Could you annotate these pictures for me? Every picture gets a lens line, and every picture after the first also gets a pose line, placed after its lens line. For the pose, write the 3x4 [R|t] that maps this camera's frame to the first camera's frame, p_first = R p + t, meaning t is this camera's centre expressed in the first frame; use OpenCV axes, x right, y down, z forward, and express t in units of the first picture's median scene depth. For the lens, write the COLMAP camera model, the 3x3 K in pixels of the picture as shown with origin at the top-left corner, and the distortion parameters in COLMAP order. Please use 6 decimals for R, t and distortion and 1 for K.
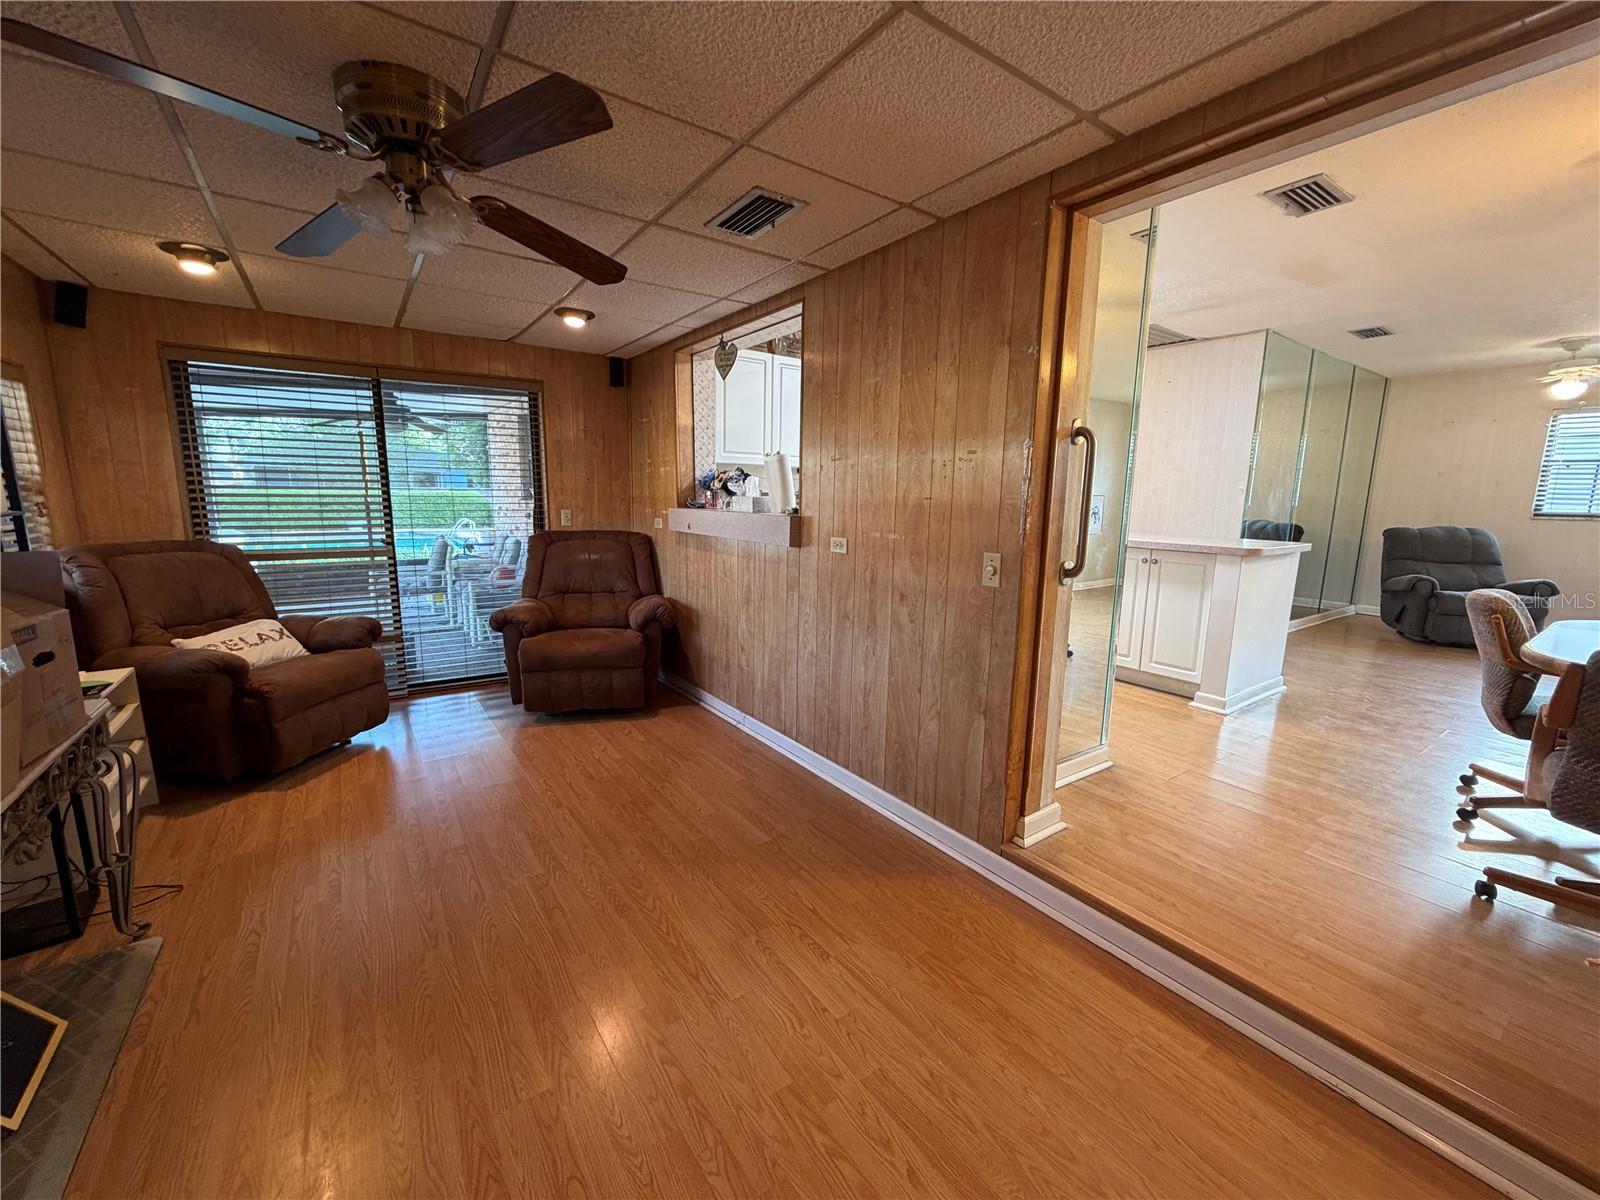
lens RADIAL K [[636.8, 0, 791.8], [0, 636.8, 601.5], [0, 0, 1]] dist [-0.000018, 0.000292]
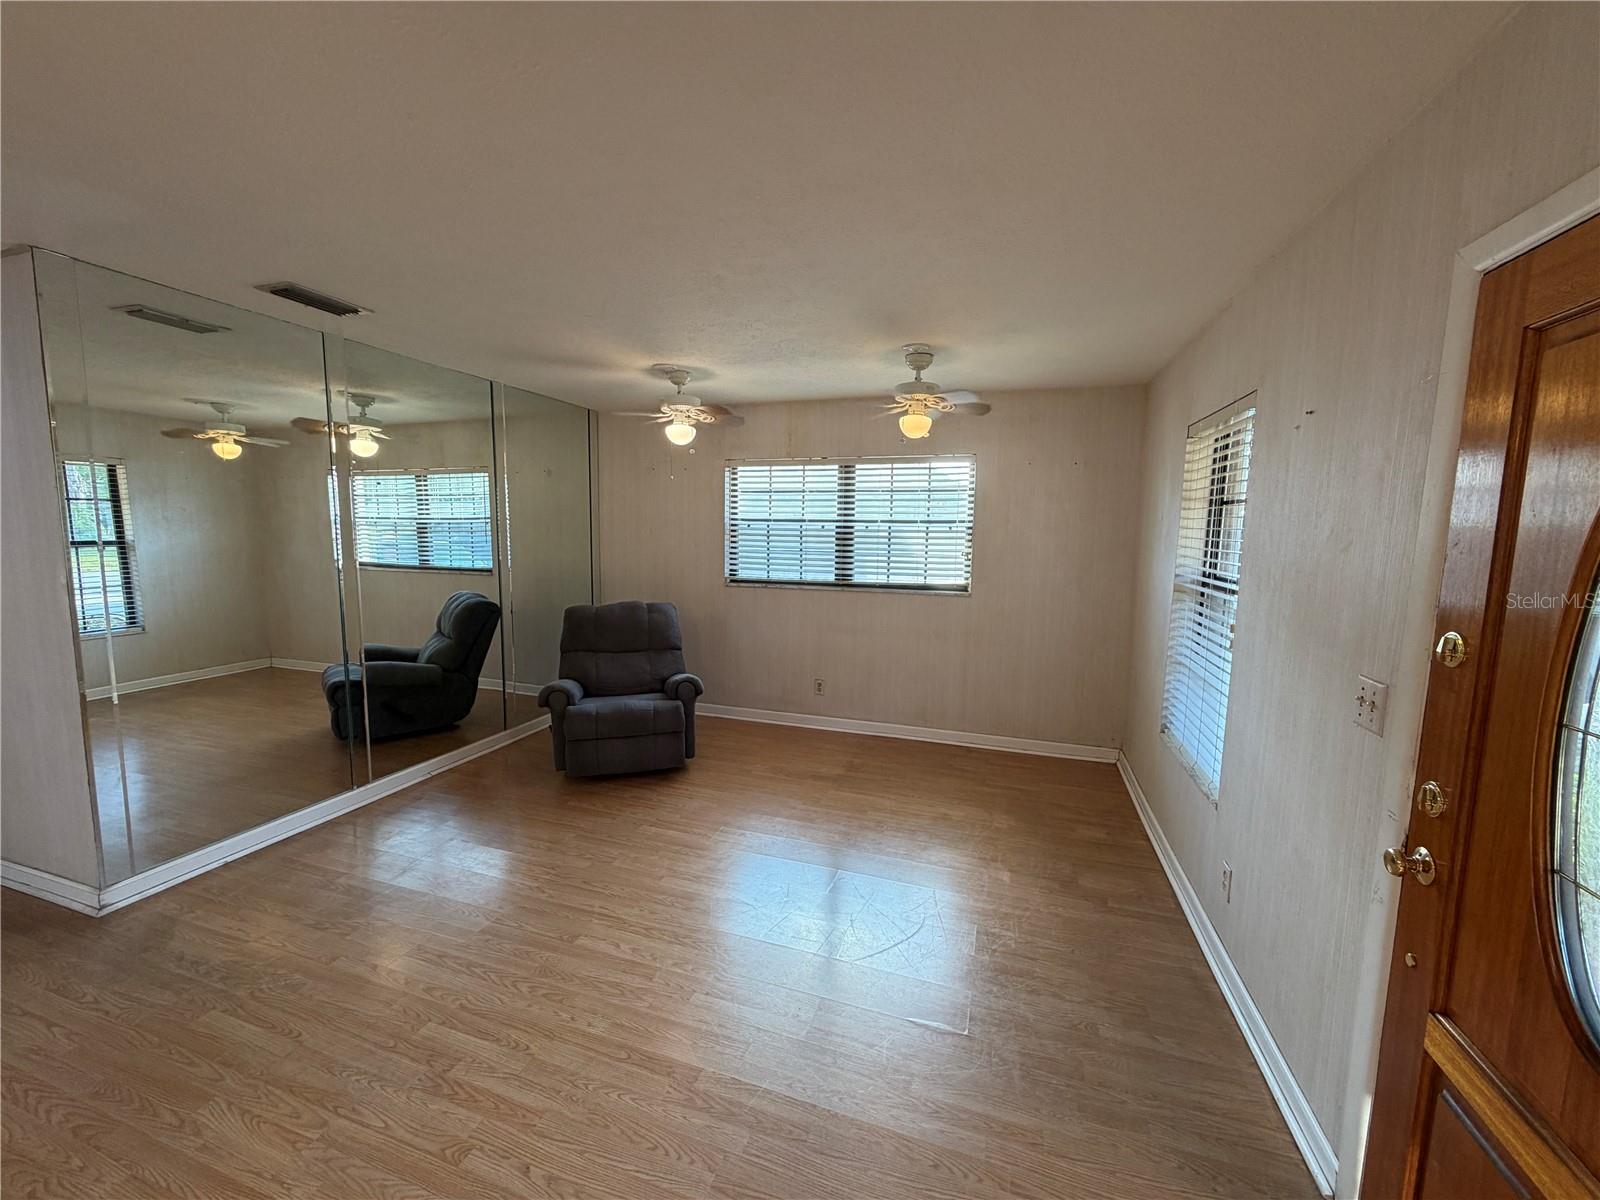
lens RADIAL K [[636.8, 0, 790.4], [0, 636.8, 600.4], [0, 0, 1]] dist [-0.000018, 0.000292]
pose [[0.802953, -0.064144, 0.592581, 0.366267], [0.094612, 0.995304, -0.020463, -0.043150], [-0.588485, 0.072497, 0.805251, 0.132203]]
